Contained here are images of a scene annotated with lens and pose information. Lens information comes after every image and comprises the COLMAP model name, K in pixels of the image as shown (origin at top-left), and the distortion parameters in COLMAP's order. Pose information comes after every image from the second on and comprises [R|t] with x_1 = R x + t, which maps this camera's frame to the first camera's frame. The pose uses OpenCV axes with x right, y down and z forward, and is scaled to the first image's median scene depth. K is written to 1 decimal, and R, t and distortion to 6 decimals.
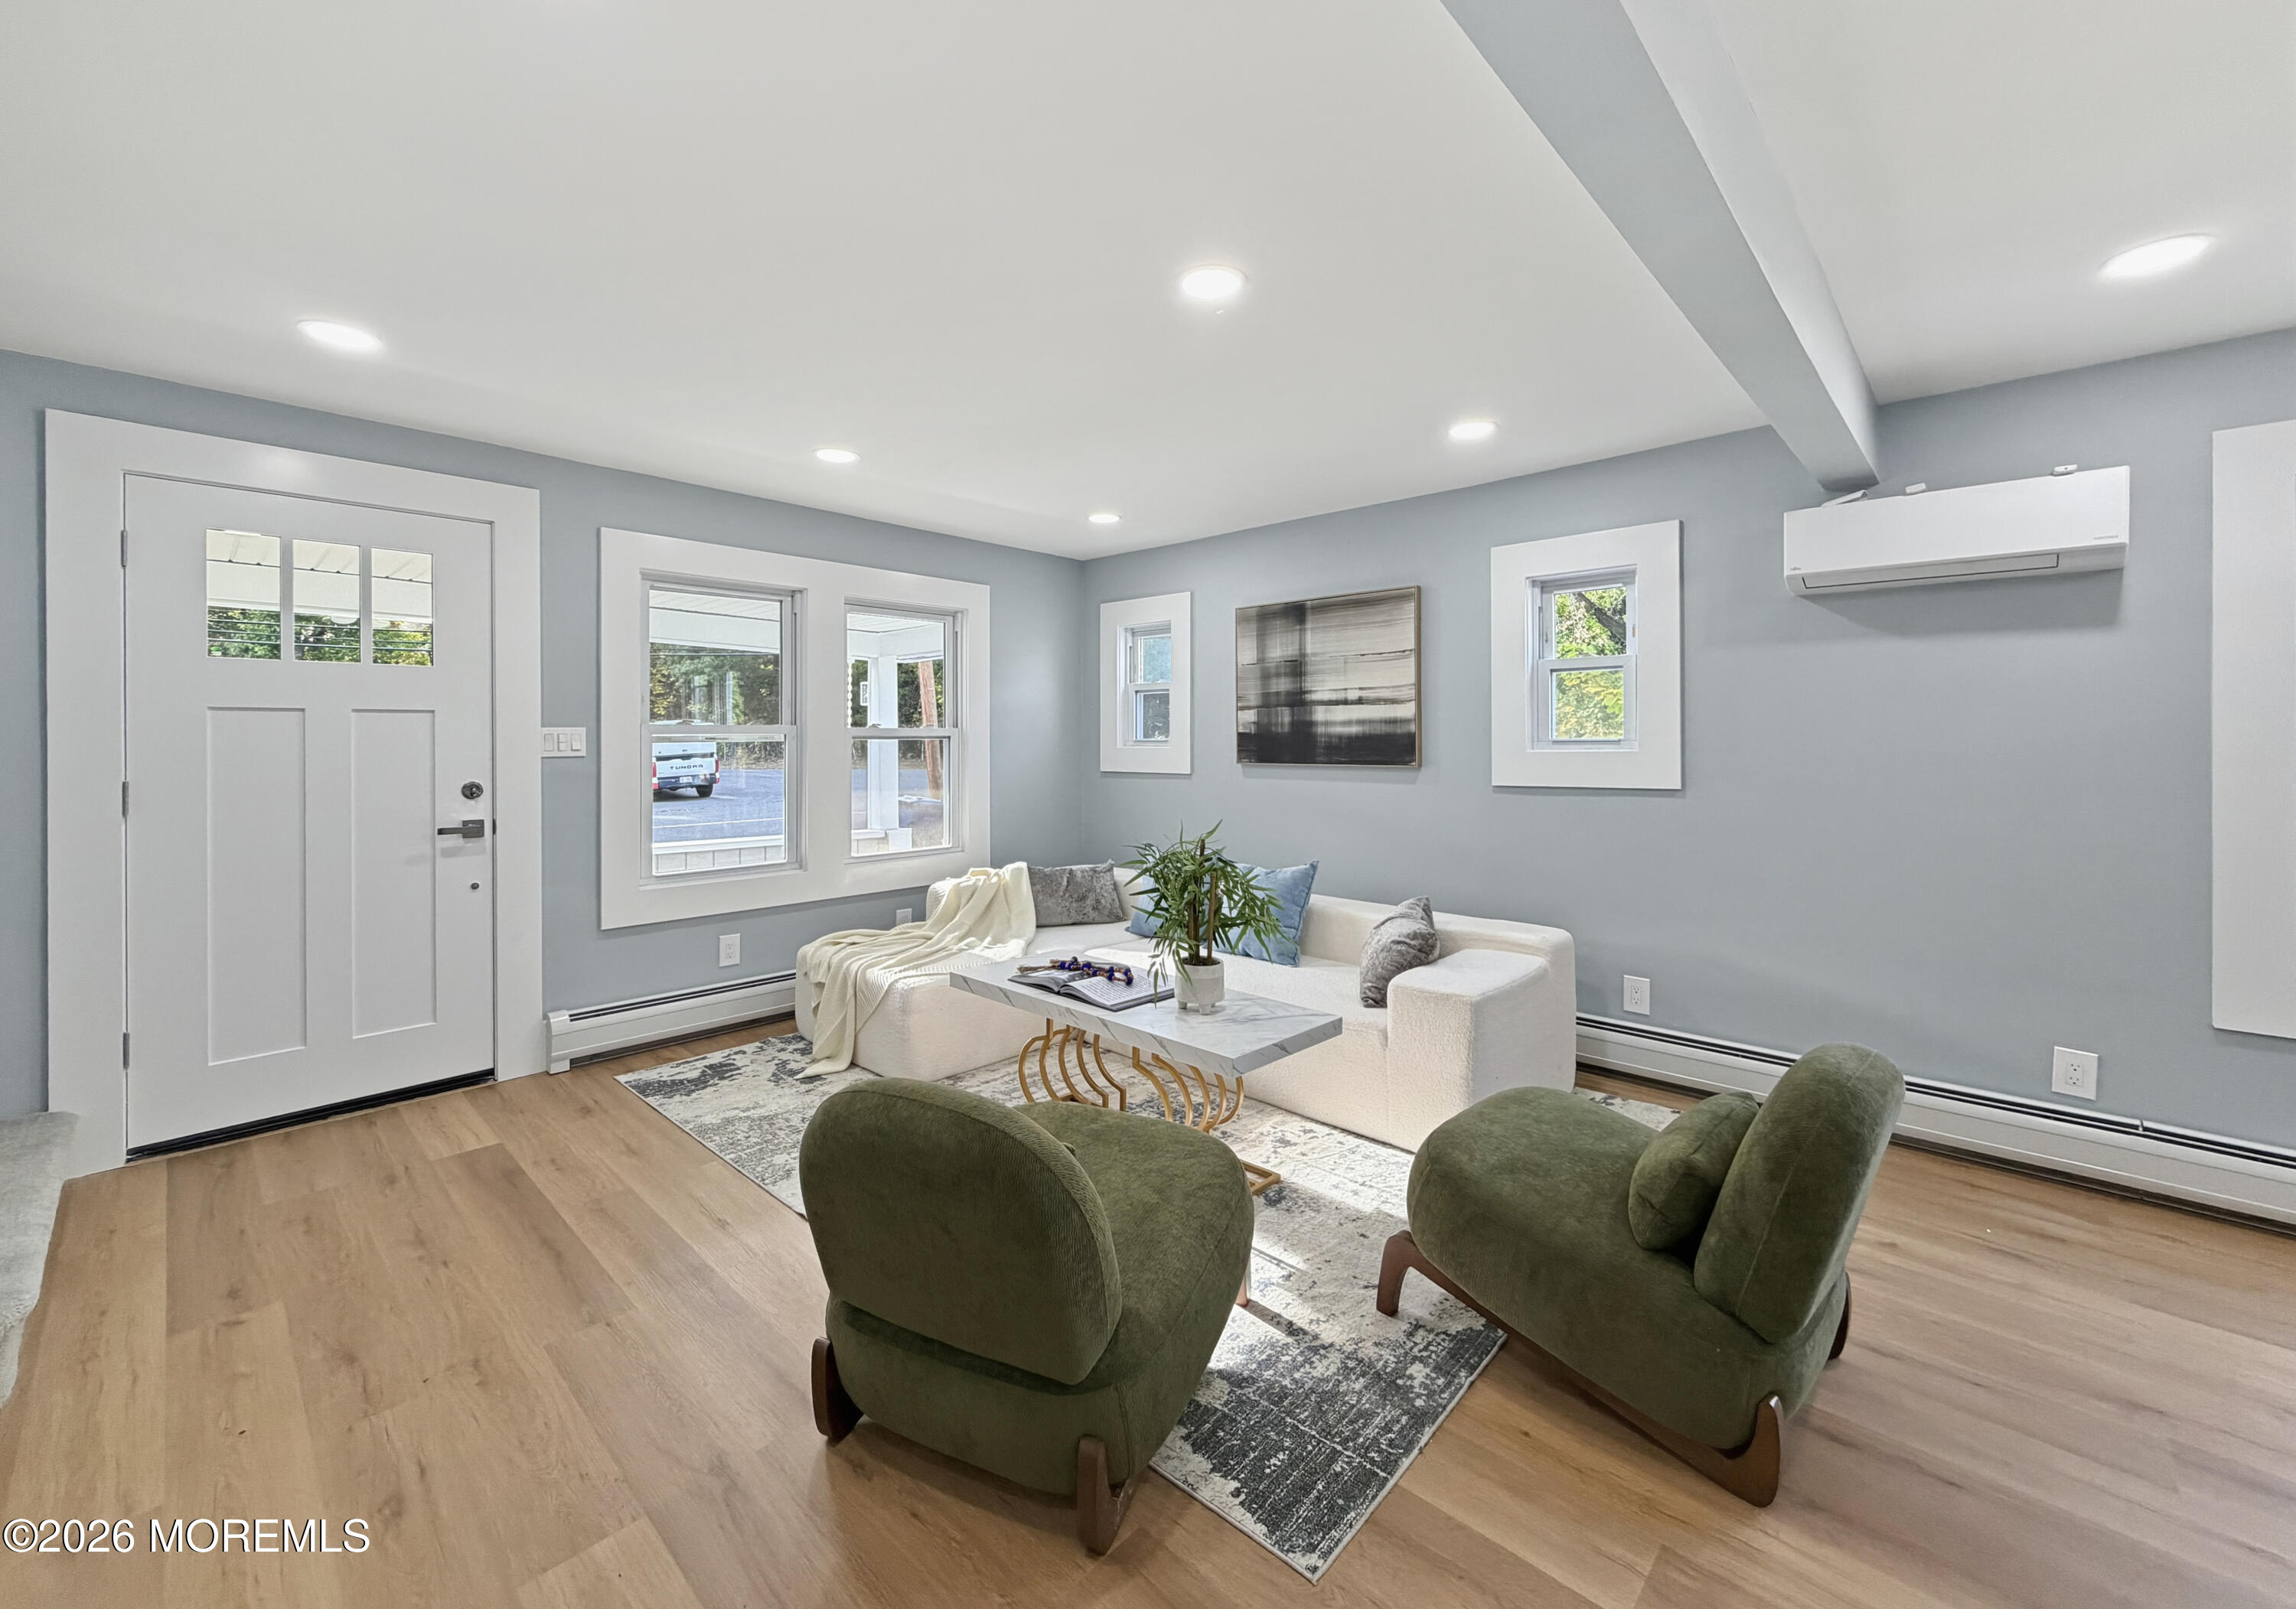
lens RADIAL K [[925.8, 0, 1152.3], [0, 925.8, 738.6], [0, 0, 1]] dist [0.002274, 0.000324]
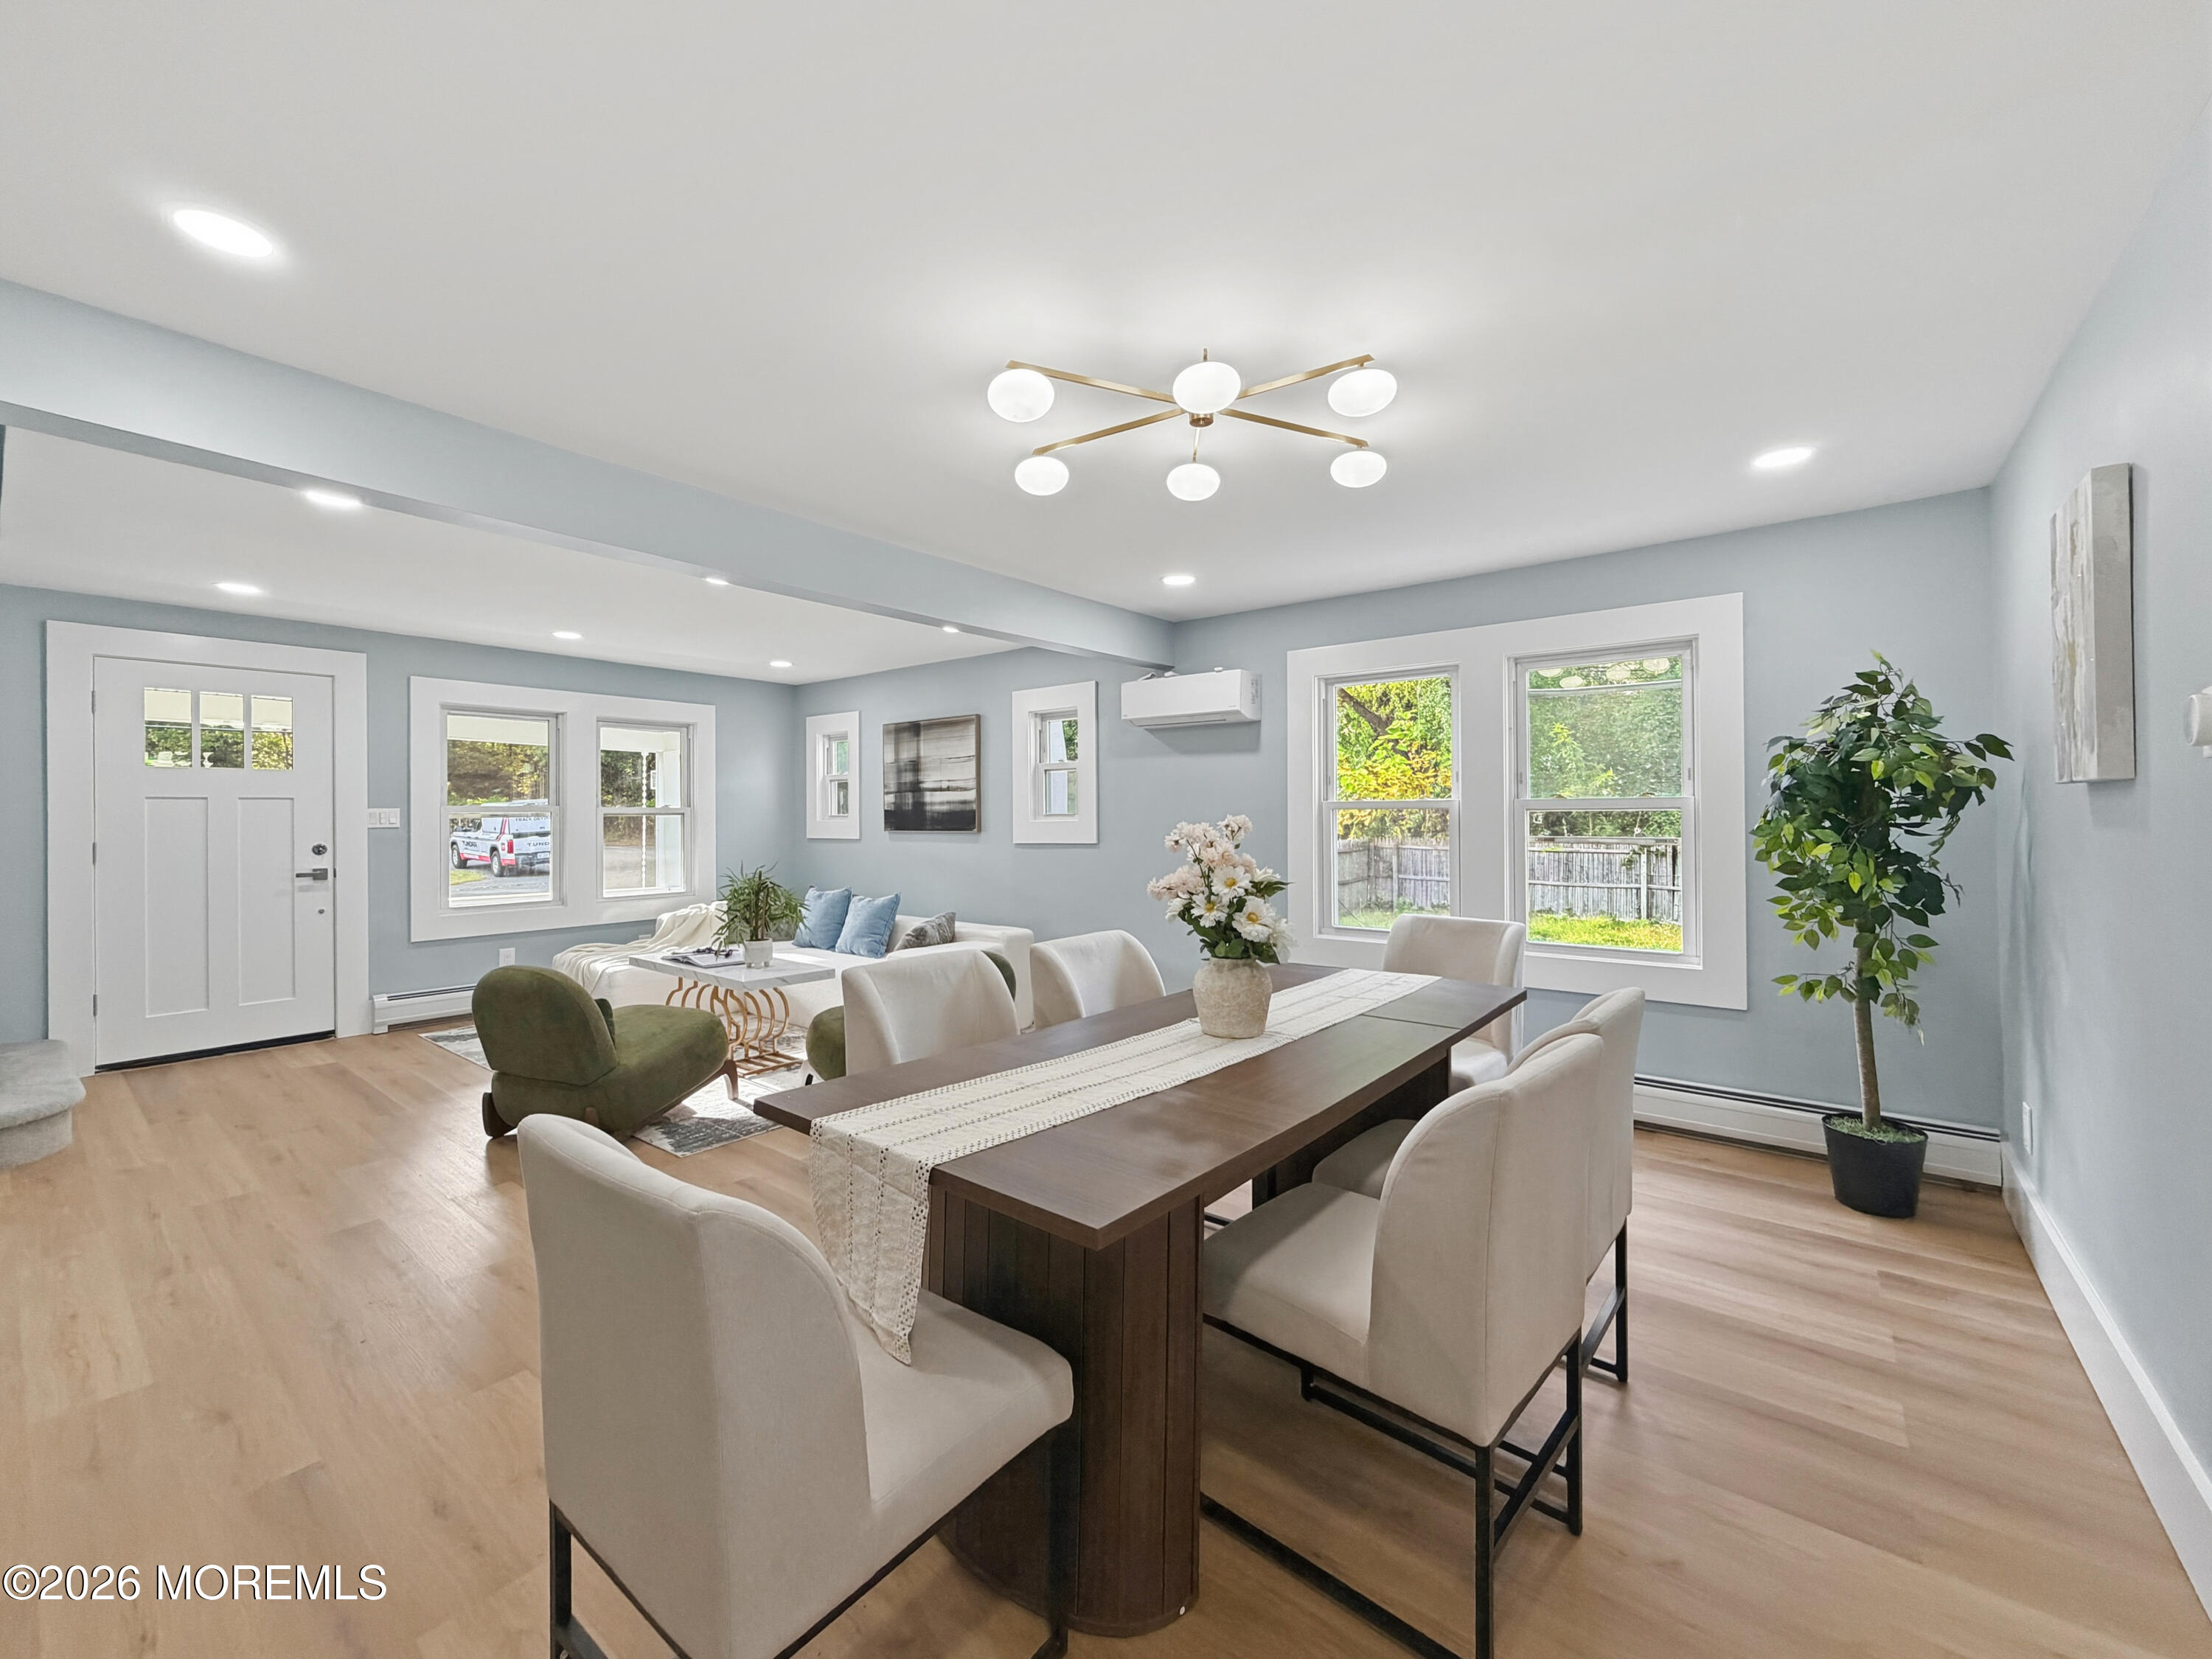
lens RADIAL K [[901.1, 0, 1105.6], [0, 901.1, 811.6], [0, 0, 1]] dist [0.006592, -0.001431]
pose [[0.997099, -0.004024, 0.076008, 0.429219], [0.004302, 0.999985, -0.003485, 0.003267], [-0.075993, 0.003802, 0.997101, -0.565535]]
